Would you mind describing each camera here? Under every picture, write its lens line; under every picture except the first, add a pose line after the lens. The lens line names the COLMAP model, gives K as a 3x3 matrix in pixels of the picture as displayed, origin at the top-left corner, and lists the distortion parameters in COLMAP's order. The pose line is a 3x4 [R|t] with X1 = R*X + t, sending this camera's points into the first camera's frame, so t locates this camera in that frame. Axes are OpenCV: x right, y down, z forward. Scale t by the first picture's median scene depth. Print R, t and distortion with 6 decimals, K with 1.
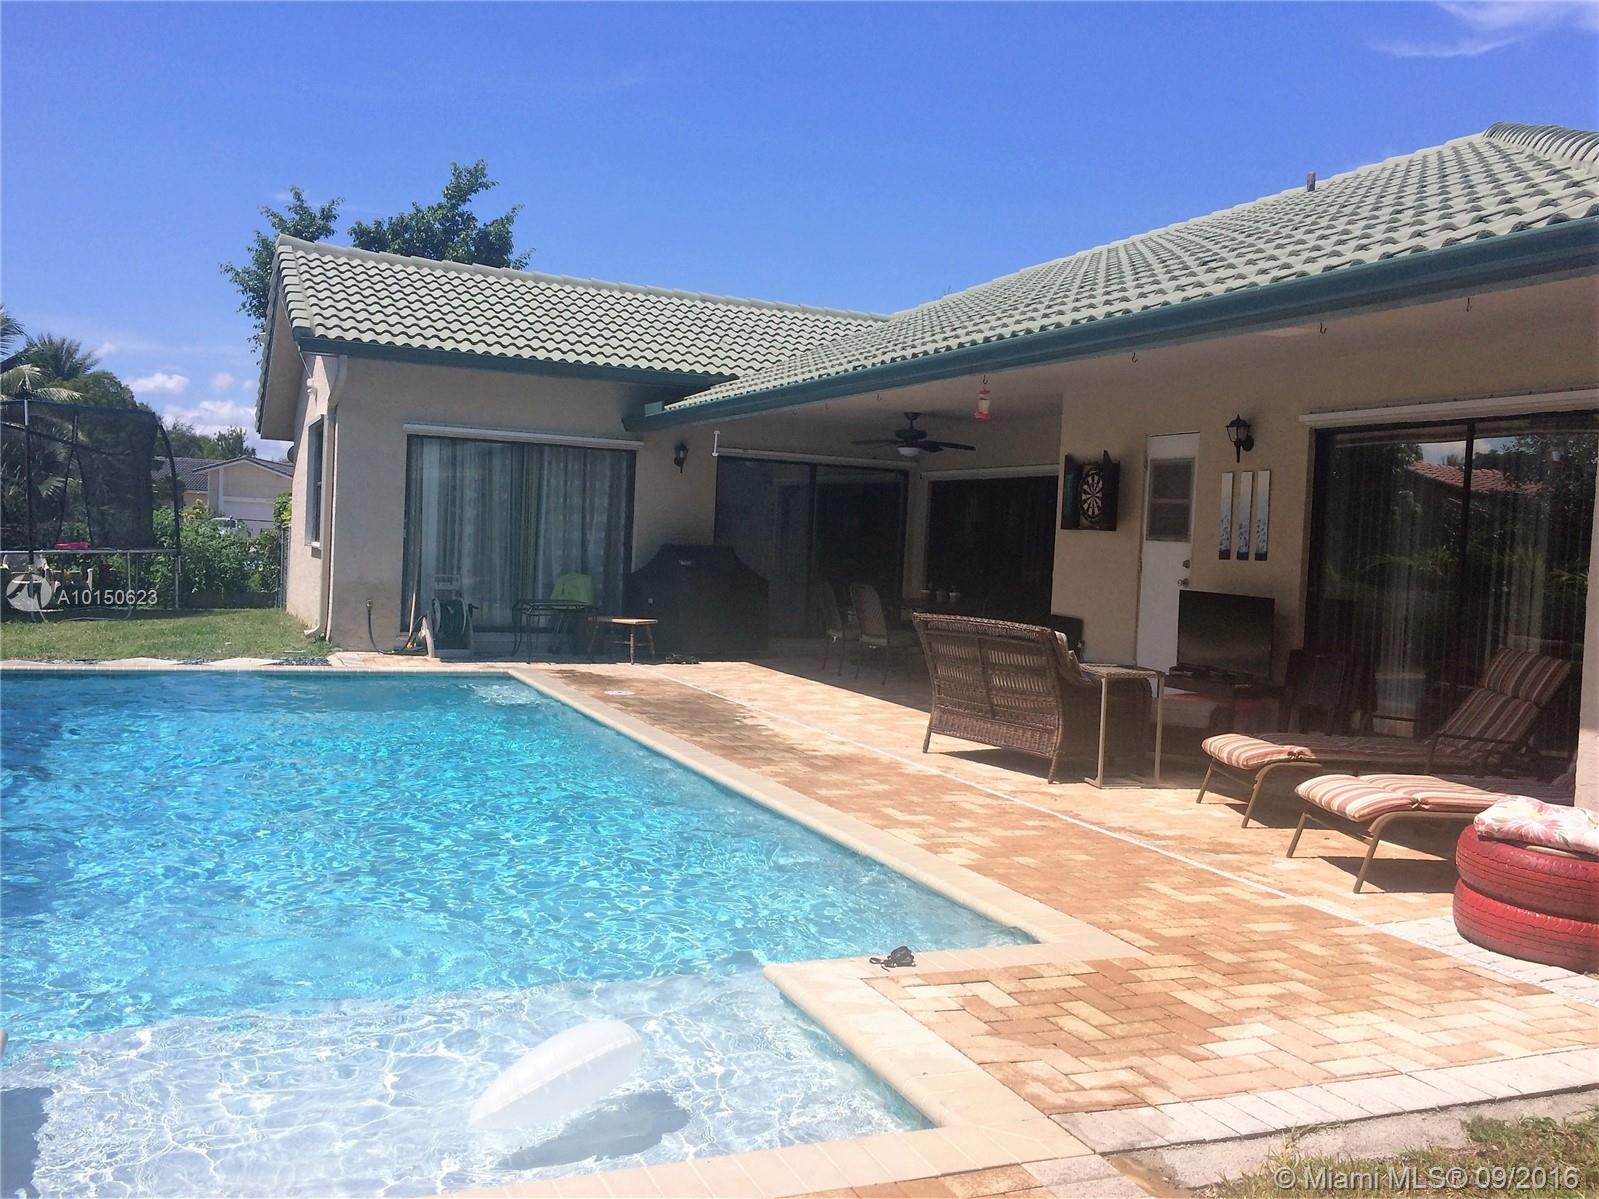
lens RADIAL K [[1368.1, 0, 737.7], [0, 1368.1, 609.1], [0, 0, 1]] dist [0.048754, -0.037746]
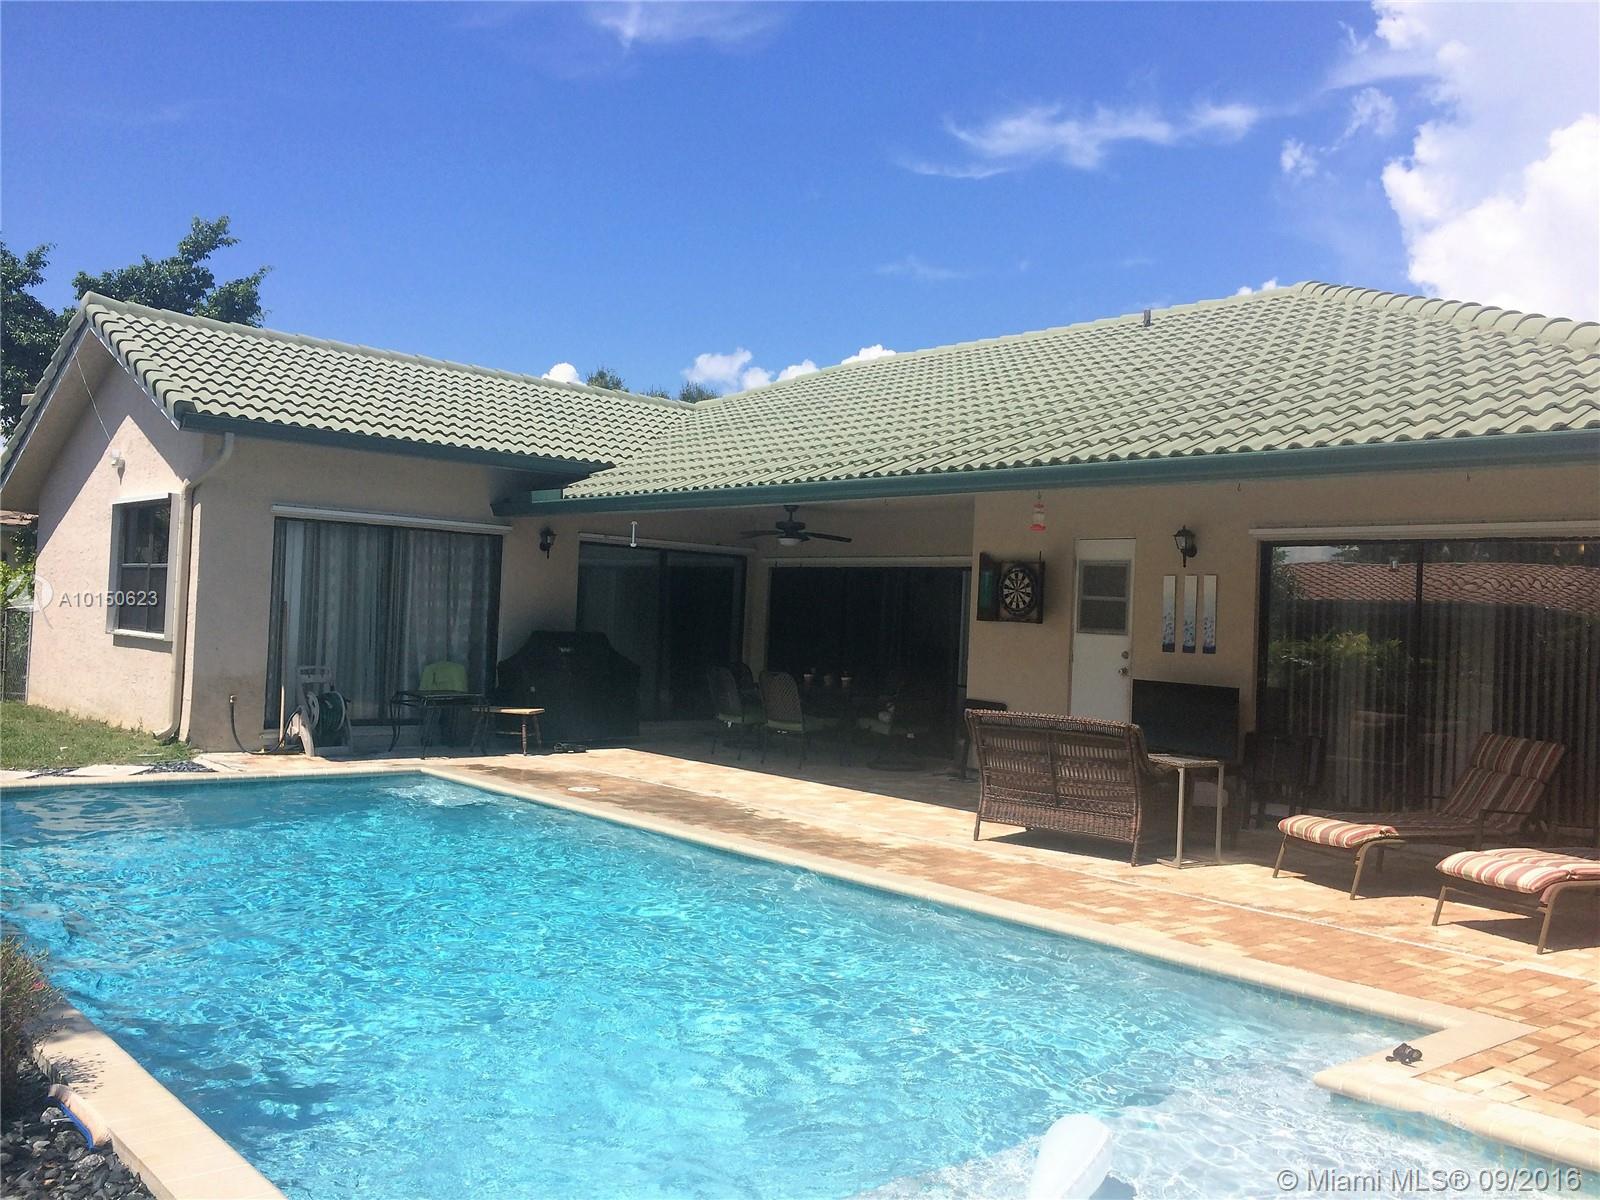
lens RADIAL K [[1368.9, 0, 720.6], [0, 1368.9, 599.0], [0, 0, 1]] dist [0.048754, -0.037746]
pose [[0.955998, -0.000708, 0.293373, -0.241222], [0.015822, 0.998666, -0.049149, -0.021878], [-0.292947, 0.051628, 0.954734, 0.019961]]
